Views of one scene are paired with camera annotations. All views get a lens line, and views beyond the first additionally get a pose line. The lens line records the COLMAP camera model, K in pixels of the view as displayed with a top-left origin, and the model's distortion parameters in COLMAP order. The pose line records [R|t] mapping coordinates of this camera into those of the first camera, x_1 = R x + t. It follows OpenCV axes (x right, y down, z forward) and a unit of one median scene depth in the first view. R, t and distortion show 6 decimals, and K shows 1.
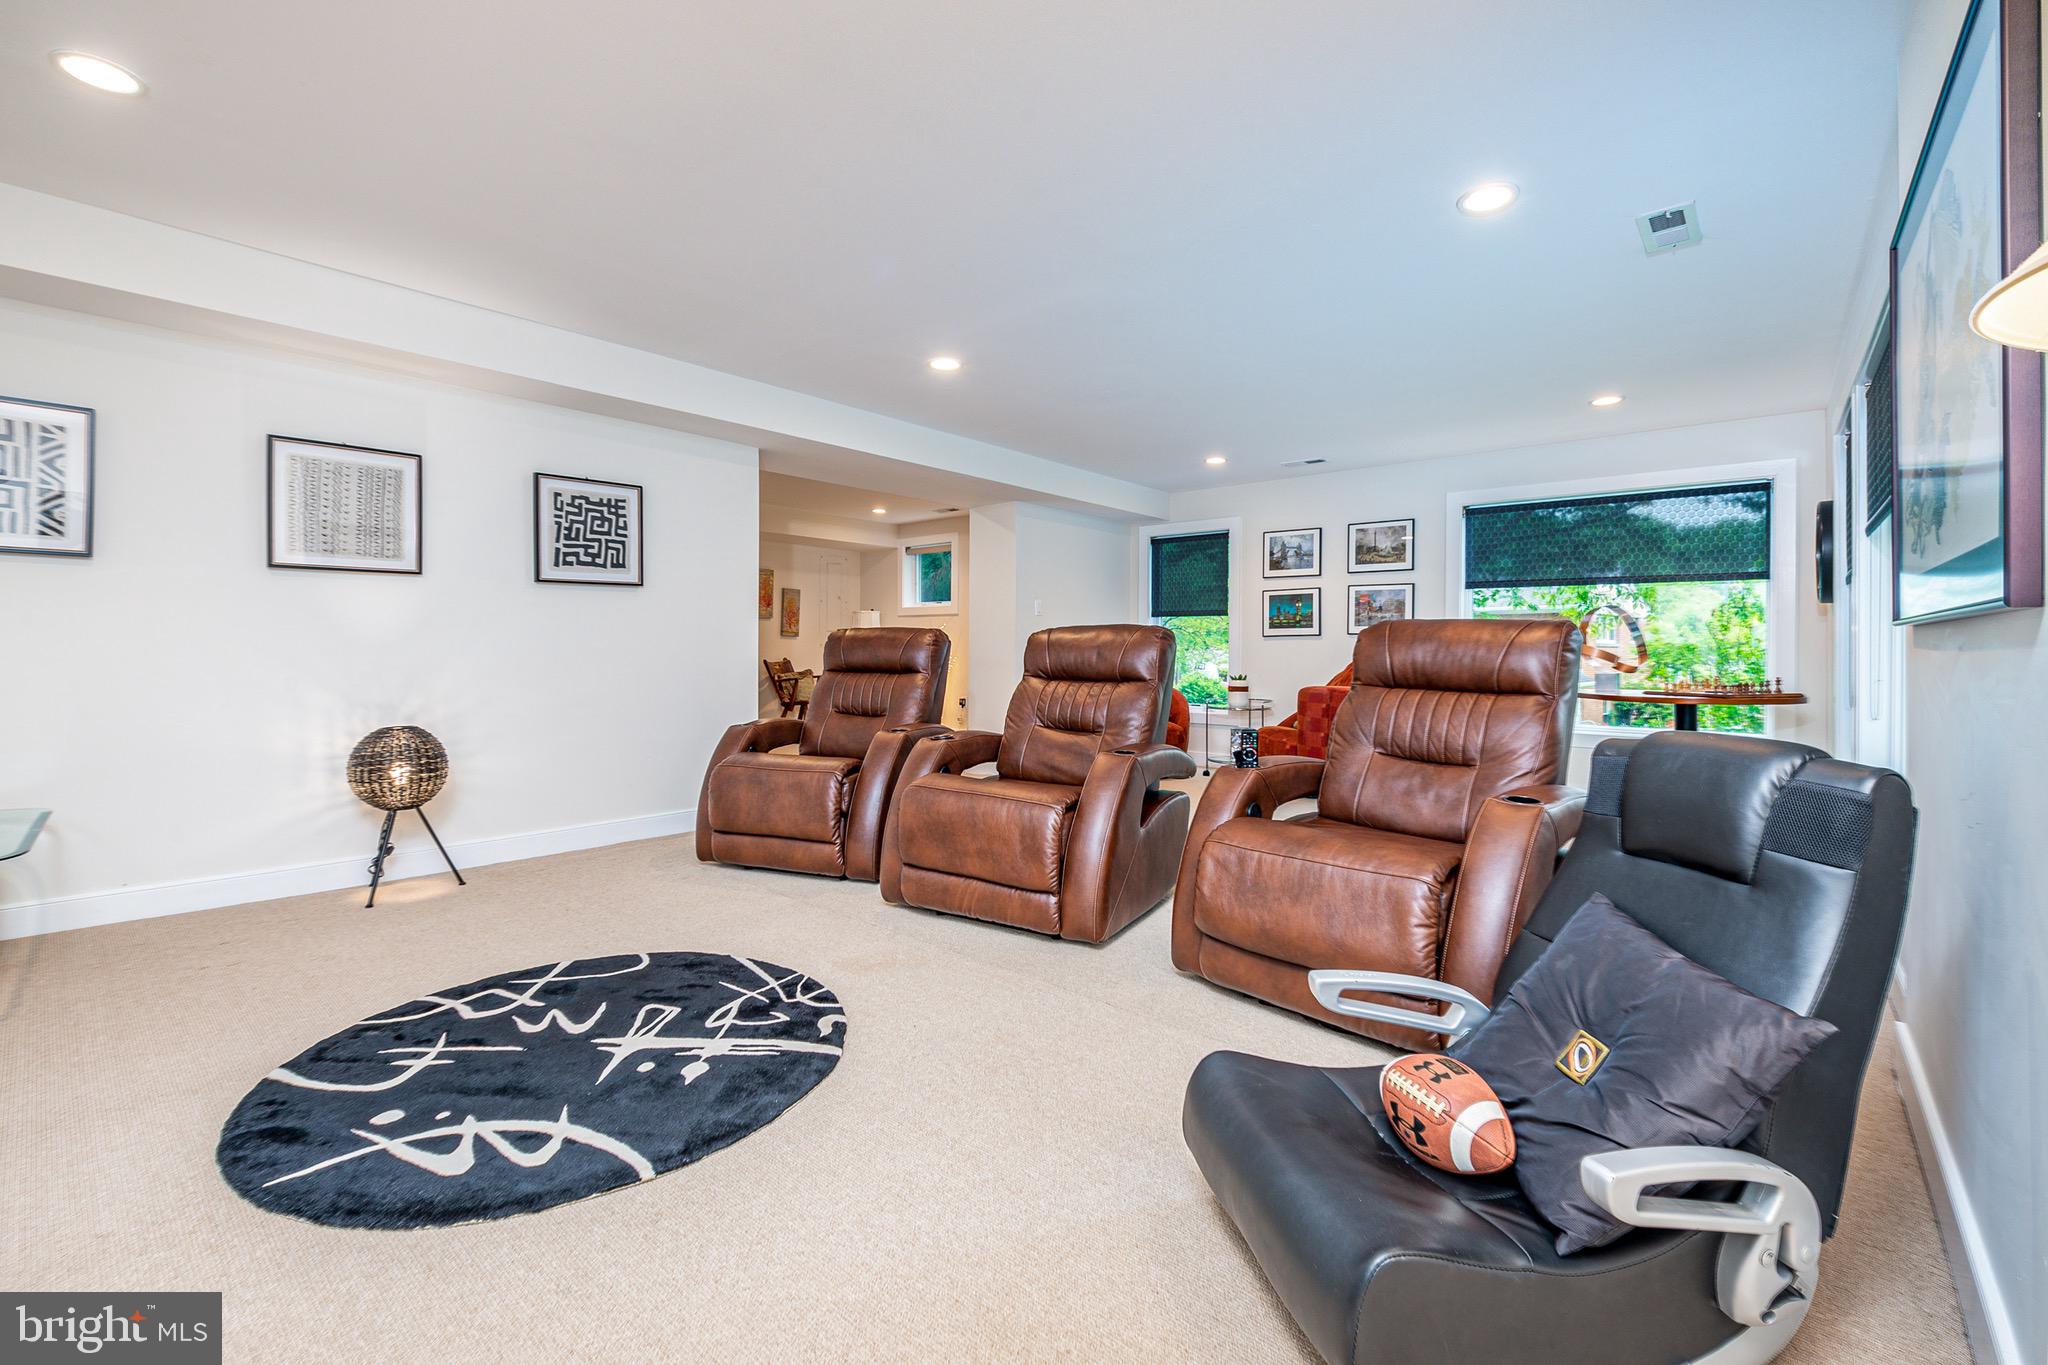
lens RADIAL K [[837.9, 0, 1030.7], [0, 837.9, 643.9], [0, 0, 1]] dist [-0.018133, -0.000472]
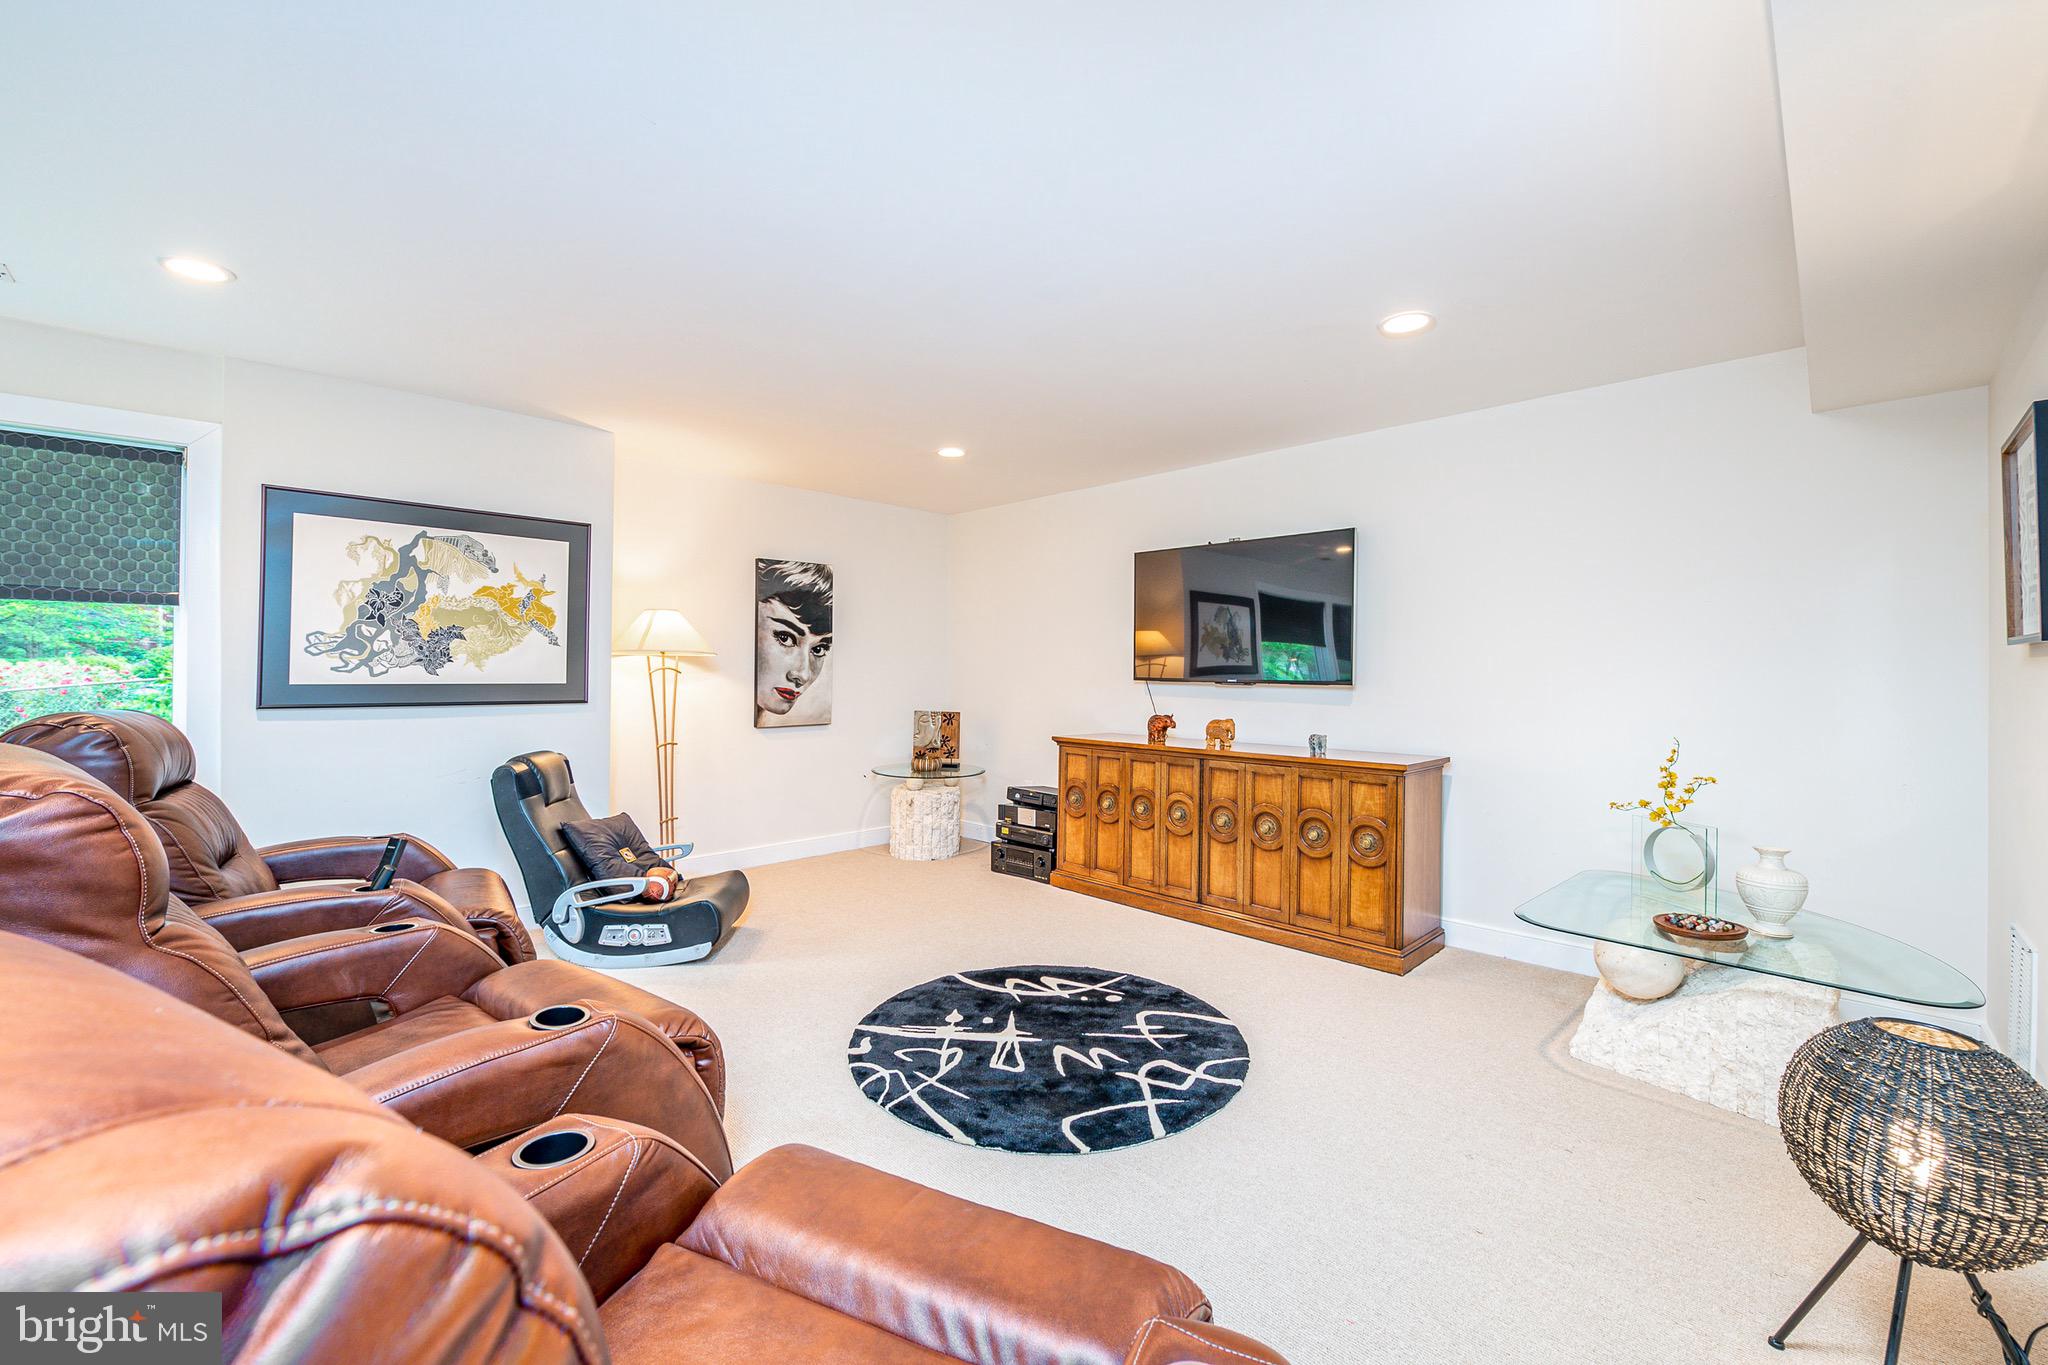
lens RADIAL K [[837.9, 0, 1035.0], [0, 837.9, 665.2], [0, 0, 1]] dist [-0.018133, -0.000472]
pose [[-0.996261, -0.009173, 0.085904, -0.357876], [-0.009844, 0.999924, -0.007391, -0.060867], [-0.085830, -0.008209, -0.996276, 1.326079]]
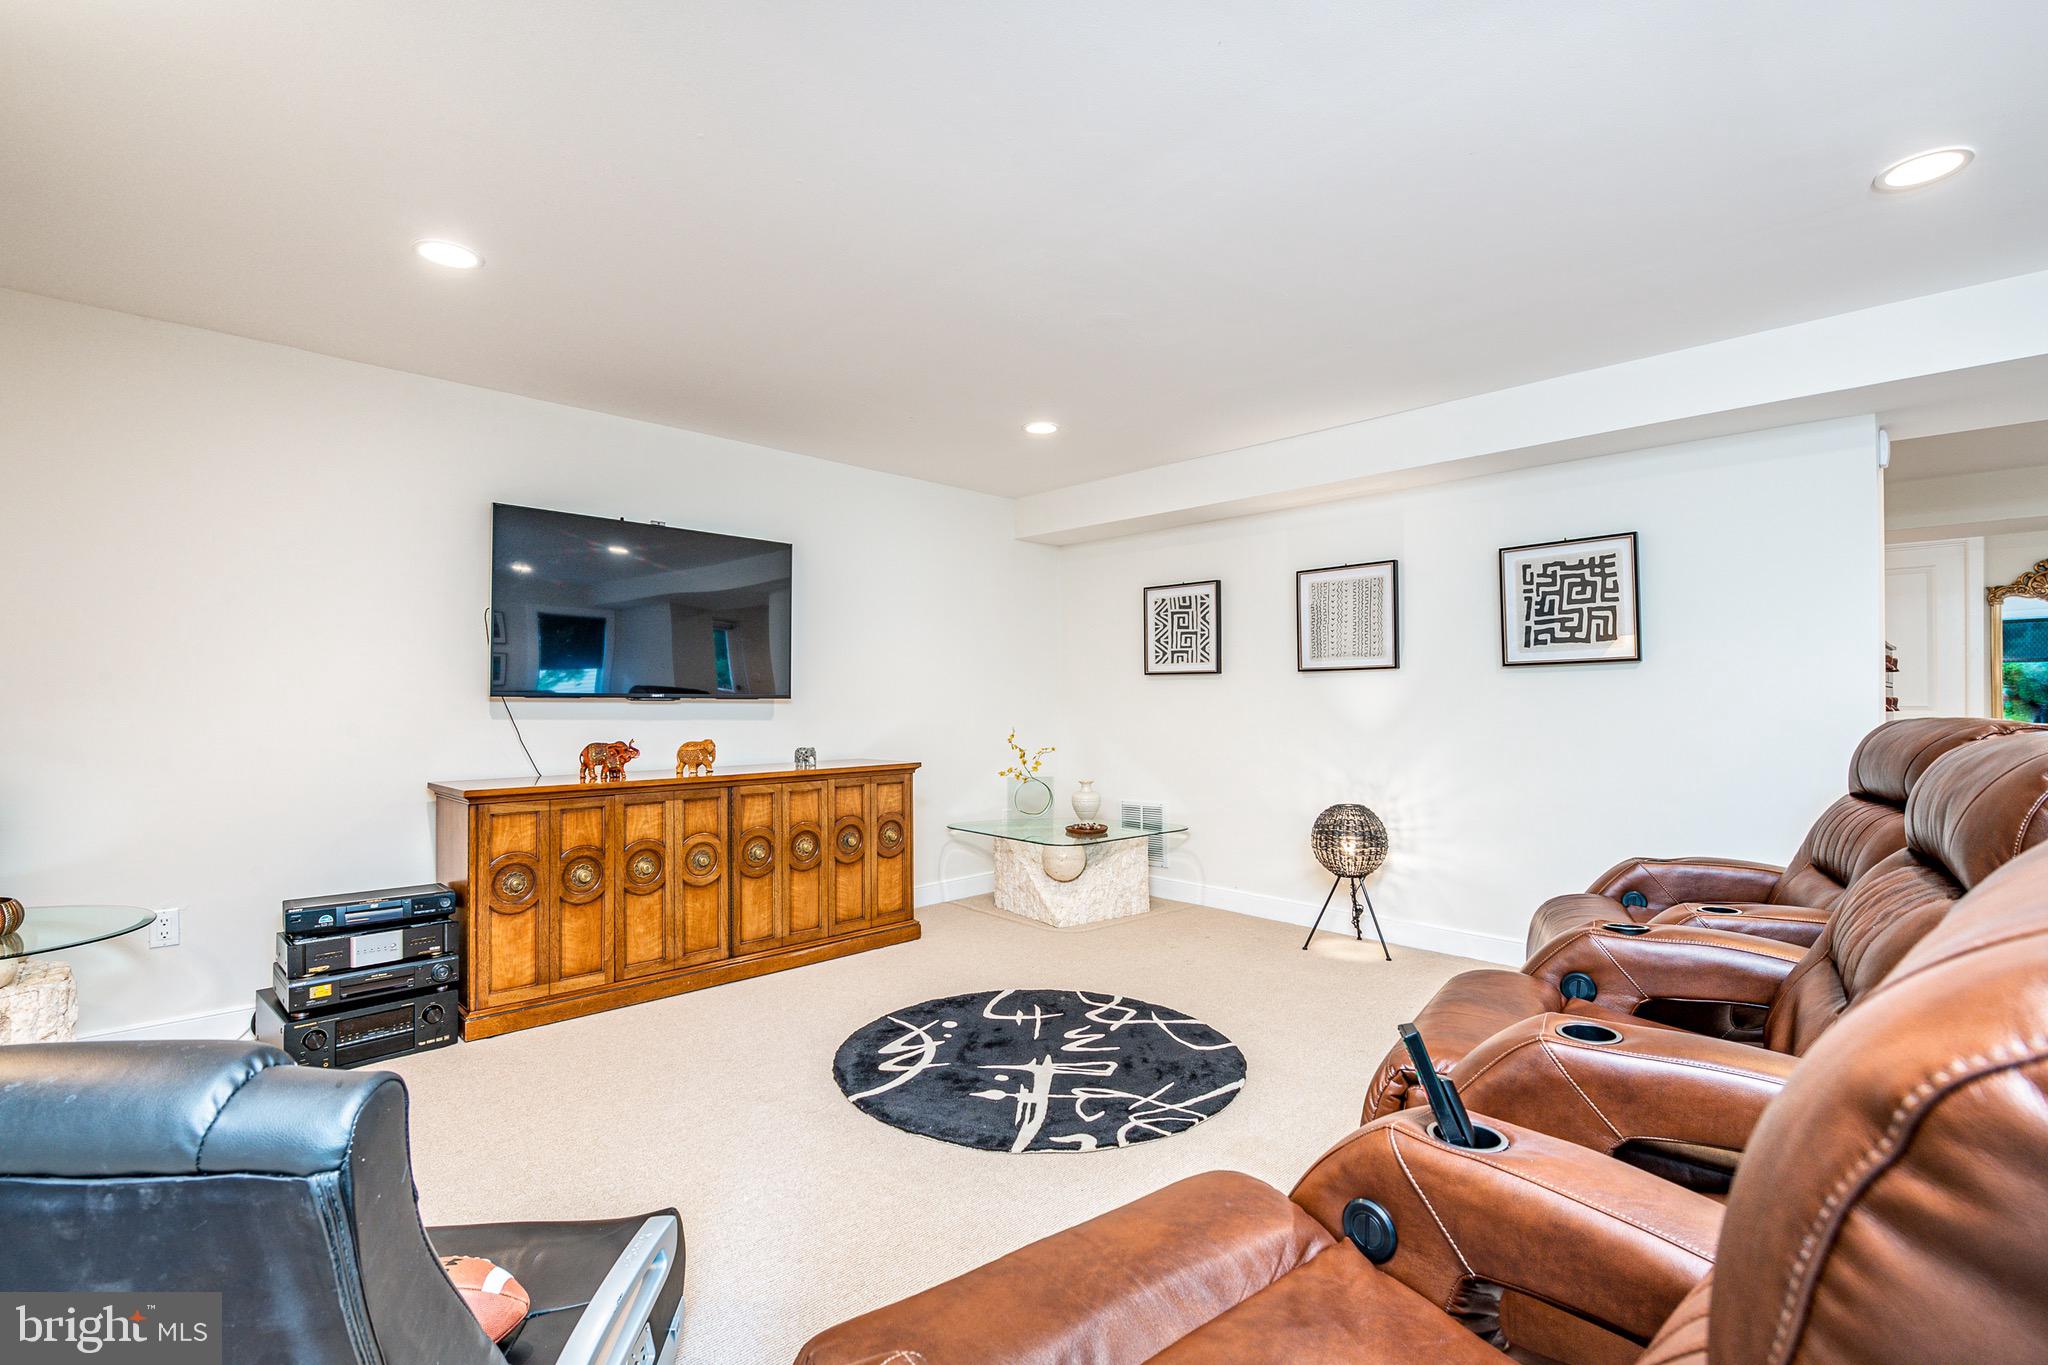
lens RADIAL K [[918.8, 0, 1031.7], [0, 918.8, 688.4], [0, 0, 1]] dist [-0.008638, -0.000186]
pose [[-0.078668, -0.017619, -0.996745, 0.515143], [0.003615, 0.999832, -0.017959, -0.037553], [0.996894, -0.005016, -0.078591, 0.620906]]
